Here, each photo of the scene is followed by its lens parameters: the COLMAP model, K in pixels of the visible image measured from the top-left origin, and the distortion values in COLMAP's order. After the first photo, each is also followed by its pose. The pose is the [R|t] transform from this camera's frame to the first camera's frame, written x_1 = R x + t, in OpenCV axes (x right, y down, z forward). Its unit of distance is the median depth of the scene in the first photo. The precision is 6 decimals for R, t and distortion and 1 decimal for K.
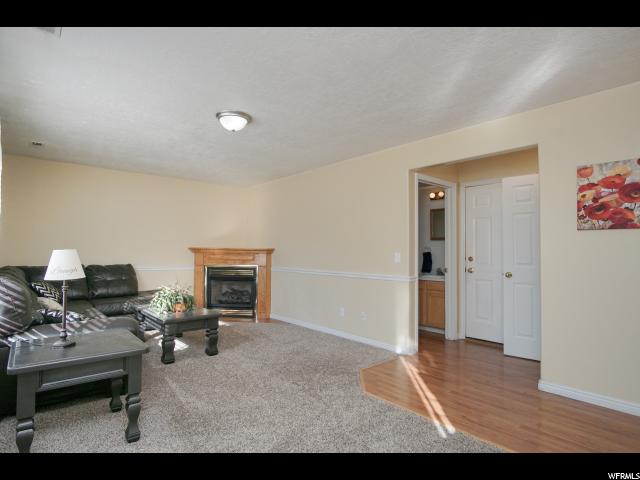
lens RADIAL K [[344.4, 0, 314.7], [0, 344.4, 243.9], [0, 0, 1]] dist [-0.032548, 0.001085]
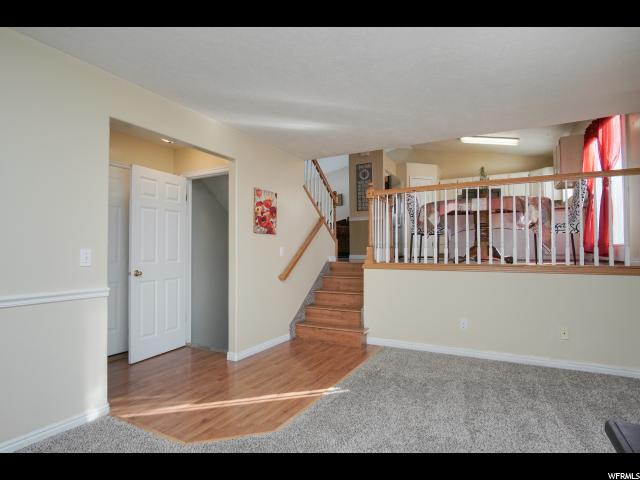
lens RADIAL K [[344.4, 0, 318.0], [0, 344.4, 242.6], [0, 0, 1]] dist [-0.032548, 0.001085]
pose [[-0.366045, 0.013815, 0.930495, -0.522695], [-0.029205, 0.999227, -0.026324, 0.023908], [-0.930139, -0.036811, -0.365358, 1.039887]]
